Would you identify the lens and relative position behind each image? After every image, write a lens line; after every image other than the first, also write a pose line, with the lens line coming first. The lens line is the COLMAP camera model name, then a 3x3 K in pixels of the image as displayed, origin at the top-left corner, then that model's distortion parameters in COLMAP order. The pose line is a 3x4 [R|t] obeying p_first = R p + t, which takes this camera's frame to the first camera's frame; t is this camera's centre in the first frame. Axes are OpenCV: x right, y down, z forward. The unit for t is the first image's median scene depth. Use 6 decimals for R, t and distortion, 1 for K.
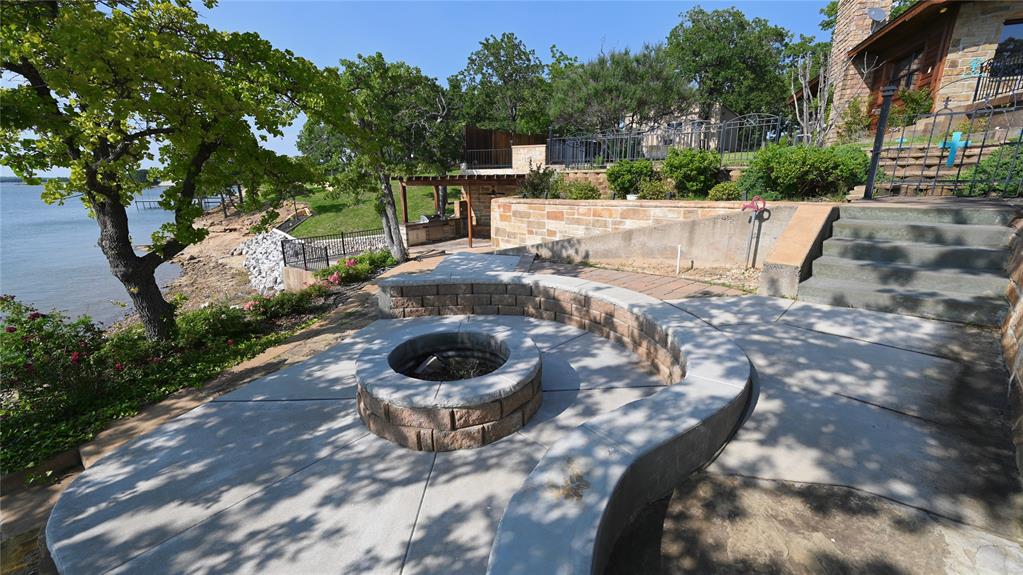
lens RADIAL K [[408.7, 0, 508.9], [0, 408.7, 287.3], [0, 0, 1]] dist [0.002381, -0.000008]
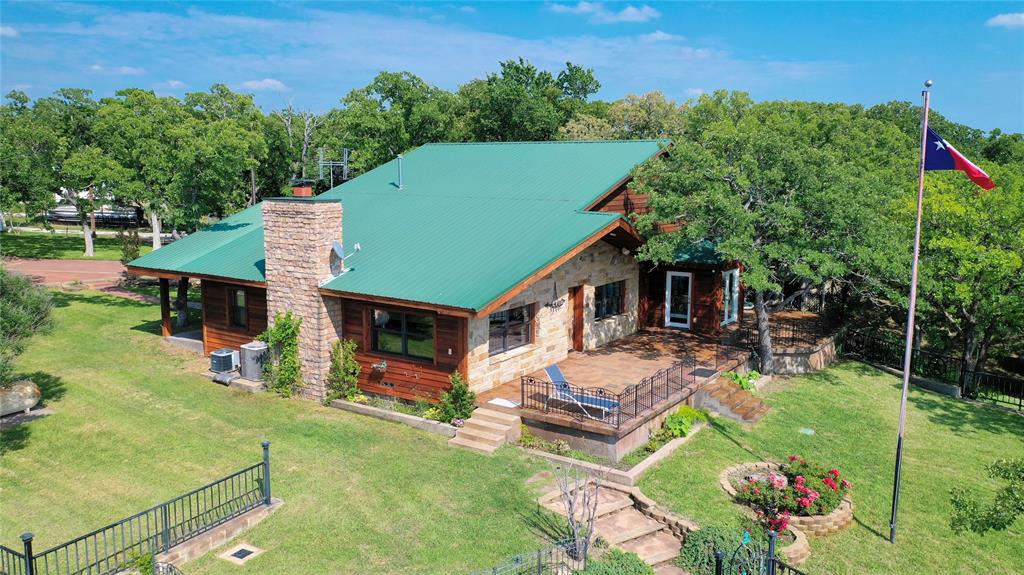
lens RADIAL K [[807.8, 0, 511.3], [0, 807.8, 286.4], [0, 0, 1]] dist [0.011361, -0.001860]
pose [[0.201193, -0.134975, 0.970208, -0.785040], [0.250219, 0.964683, 0.082319, -0.798414], [-0.947054, 0.226202, 0.227861, 0.386687]]
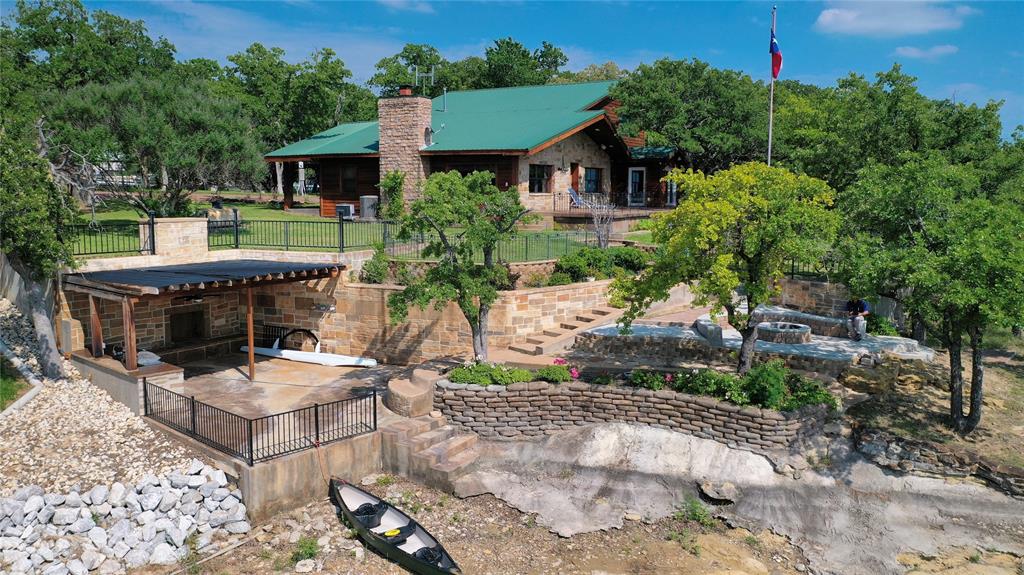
lens RADIAL K [[807.8, 0, 511.9], [0, 807.8, 290.5], [0, 0, 1]] dist [0.011361, -0.001860]
pose [[0.116382, -0.110656, 0.987021, -2.101885], [0.256884, 0.963313, 0.077708, -0.370455], [-0.959409, 0.244506, 0.140538, 0.637768]]
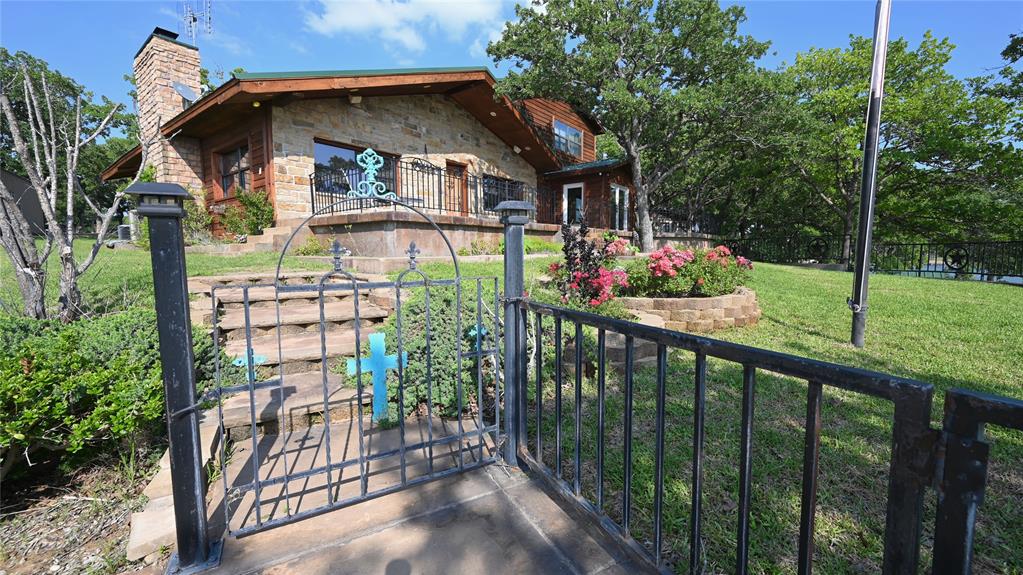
lens RADIAL K [[408.7, 0, 514.3], [0, 408.7, 285.7], [0, 0, 1]] dist [0.002381, -0.000008]
pose [[0.266779, -0.071286, 0.961118, 0.333686], [0.252959, 0.967476, 0.001543, -0.167836], [-0.929968, 0.242712, 0.276135, 0.332627]]
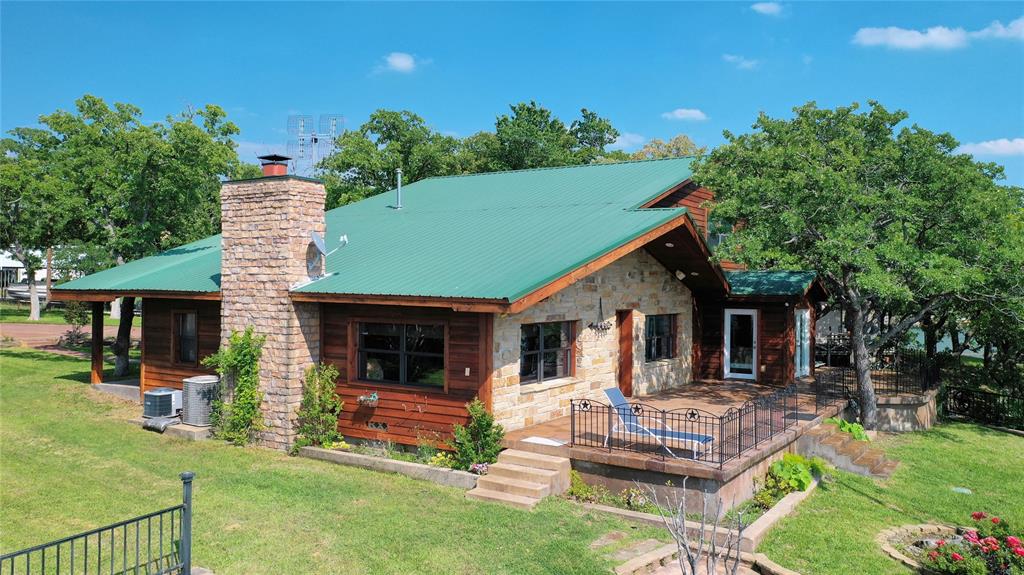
lens RADIAL K [[807.8, 0, 511.2], [0, 807.8, 285.5], [0, 0, 1]] dist [0.011361, -0.001860]
pose [[0.187722, 0.010867, 0.982162, -0.321271], [0.244435, 0.967963, -0.057429, -0.573257], [-0.951321, 0.250856, 0.179052, 0.640315]]
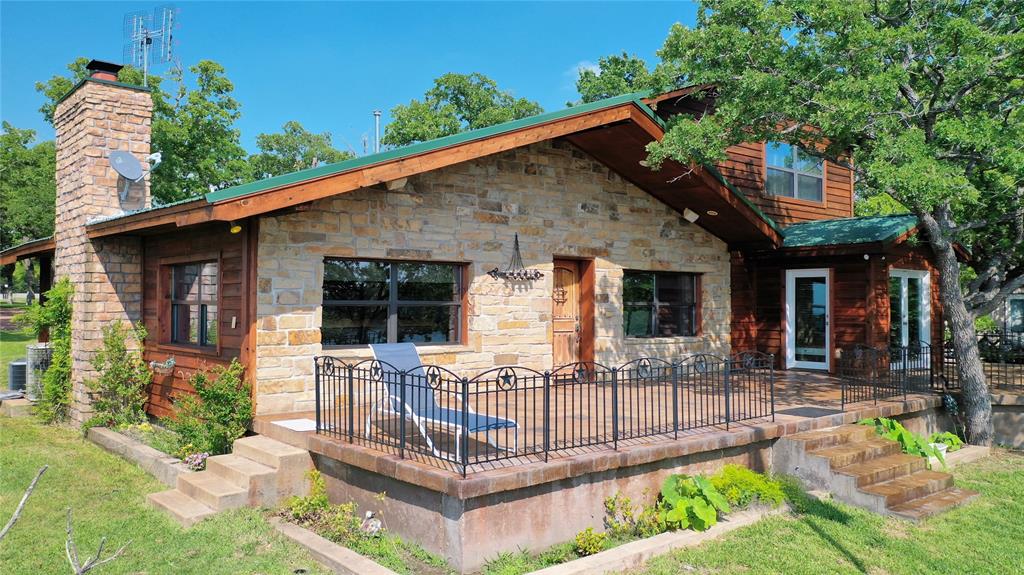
lens RADIAL K [[807.8, 0, 511.4], [0, 807.8, 282.8], [0, 0, 1]] dist [0.011361, -0.001860]
pose [[0.455120, 0.033635, 0.889795, 0.321149], [0.223835, 0.962876, -0.150887, -0.356200], [-0.861837, 0.267839, 0.430696, 0.290741]]
